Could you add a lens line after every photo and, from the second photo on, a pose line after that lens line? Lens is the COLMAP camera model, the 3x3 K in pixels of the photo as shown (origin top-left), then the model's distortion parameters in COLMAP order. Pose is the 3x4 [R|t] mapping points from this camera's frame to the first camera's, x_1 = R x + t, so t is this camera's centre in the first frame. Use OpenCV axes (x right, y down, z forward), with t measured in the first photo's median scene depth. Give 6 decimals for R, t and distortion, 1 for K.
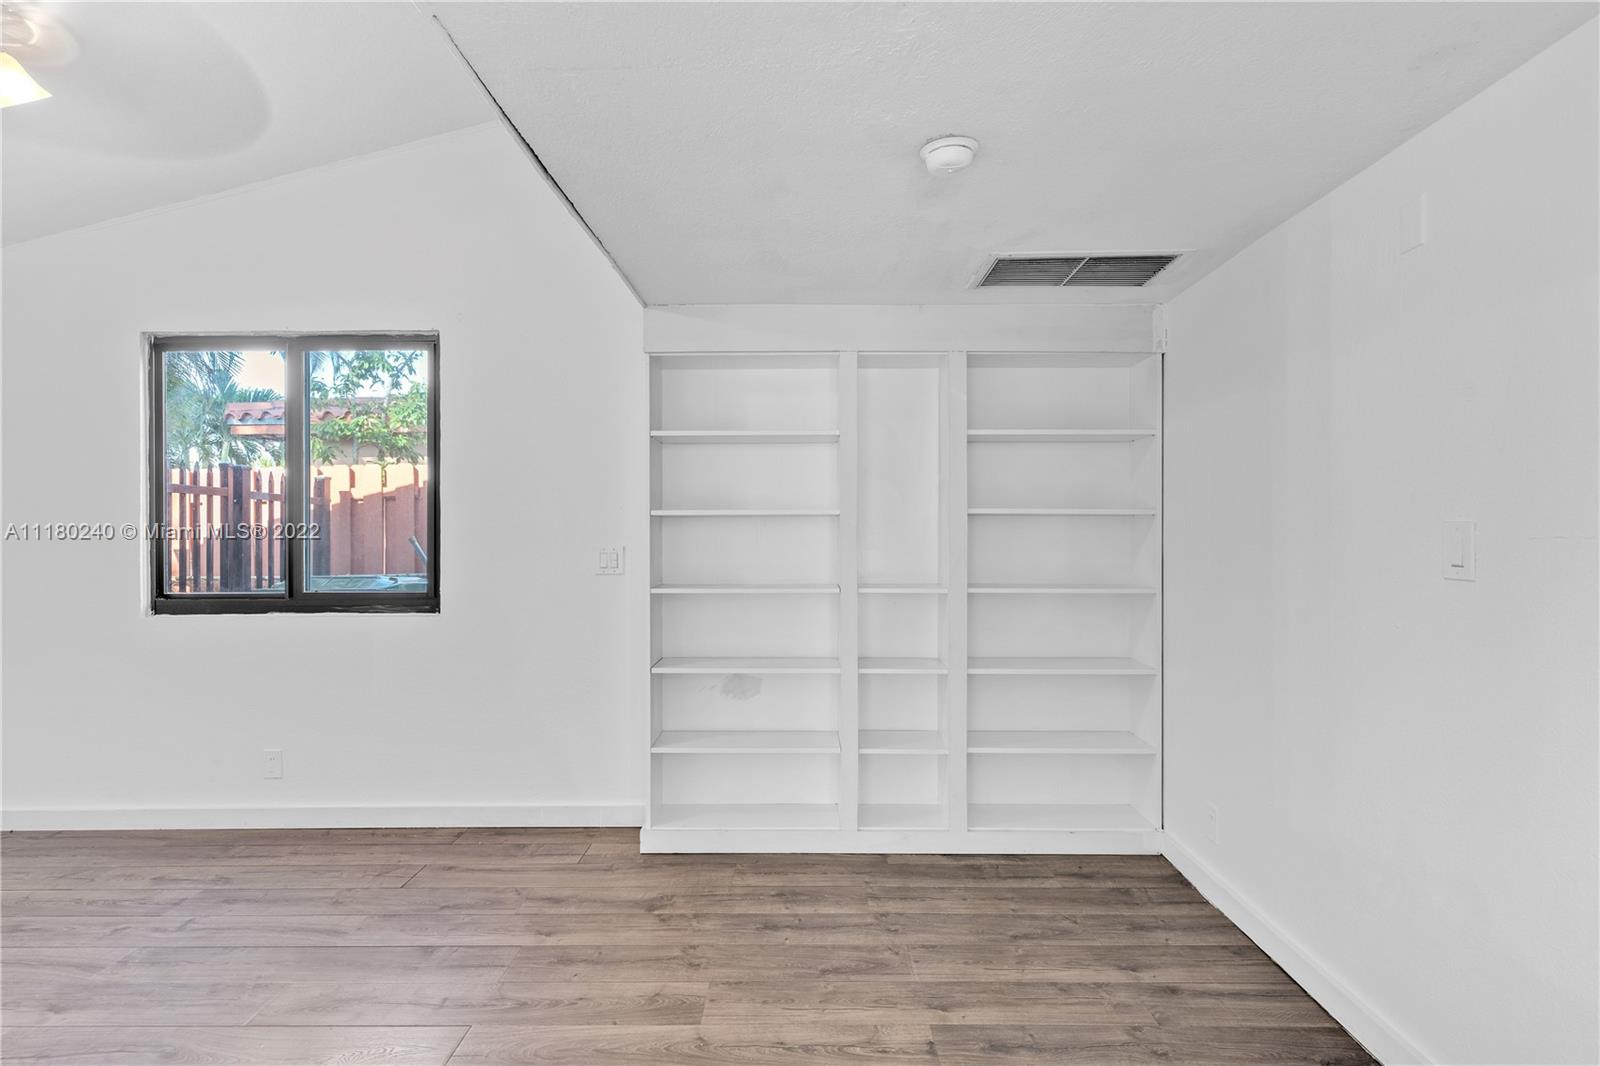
lens RADIAL K [[769.7, 0, 802.9], [0, 769.7, 534.9], [0, 0, 1]] dist [0.003159, 0.000105]
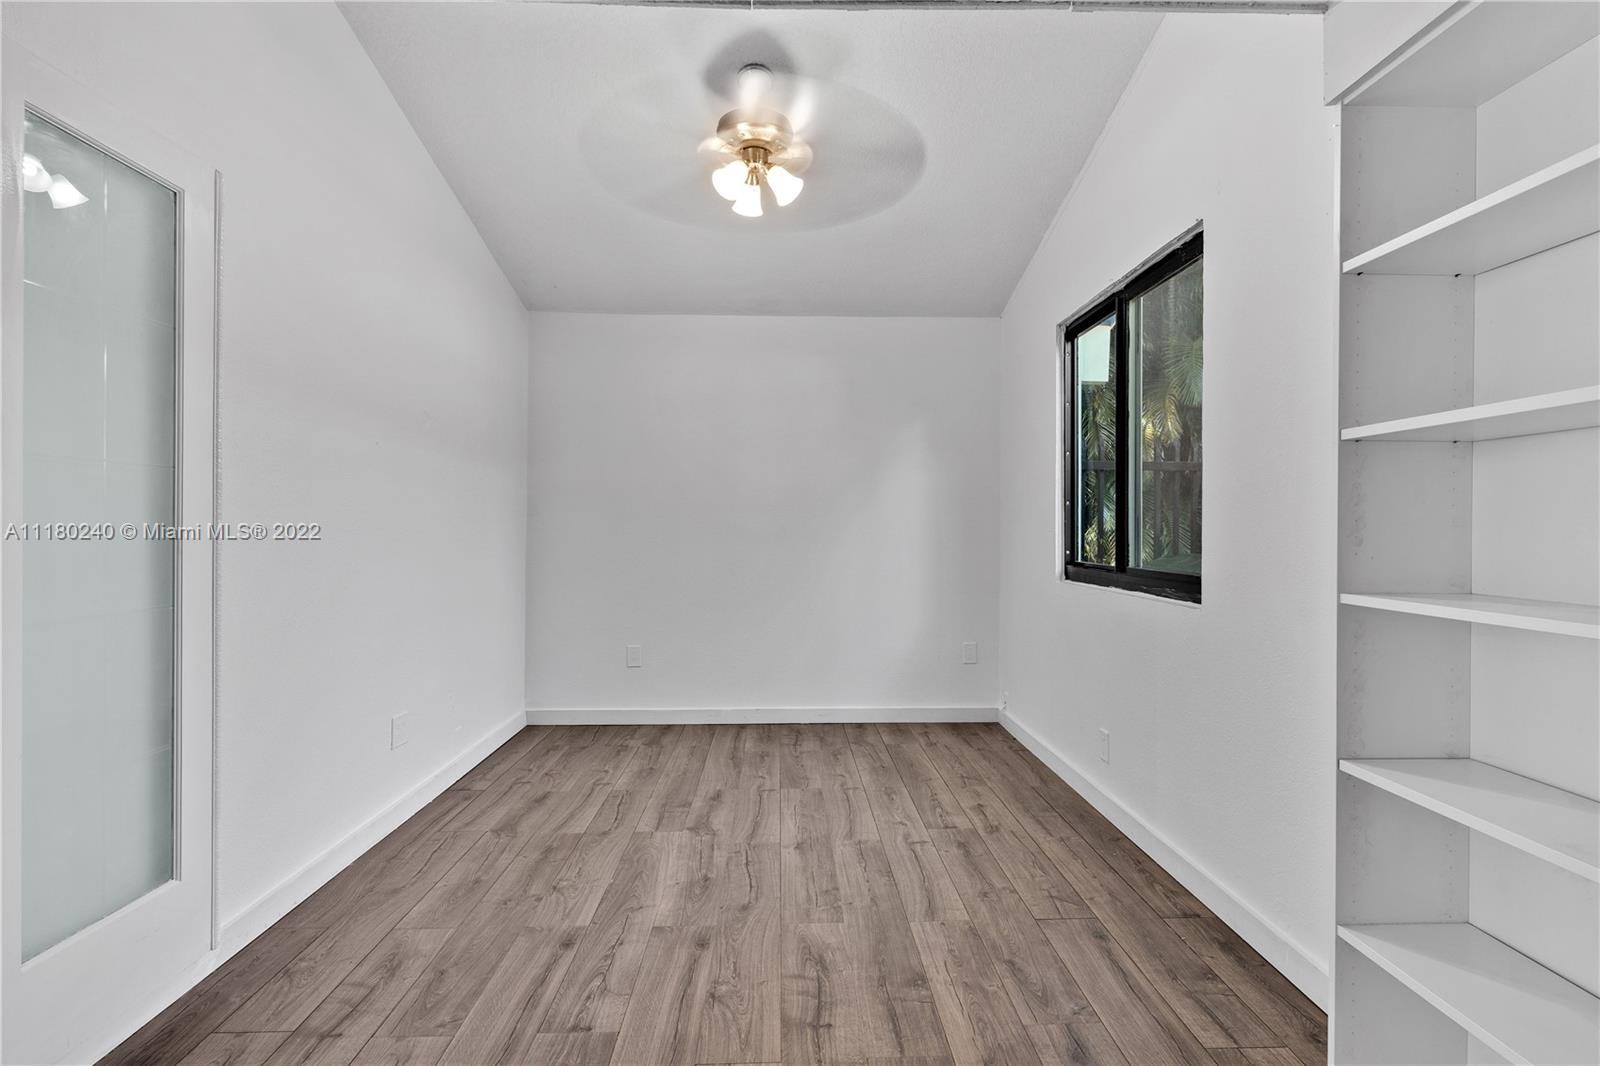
lens RADIAL K [[769.7, 0, 802.9], [0, 769.7, 526.2], [0, 0, 1]] dist [0.003159, 0.000105]
pose [[0.029654, 0.001567, -0.999559, 0.295124], [-0.004126, 0.999990, 0.001445, 0.031267], [0.999552, 0.004081, 0.029660, 0.701944]]
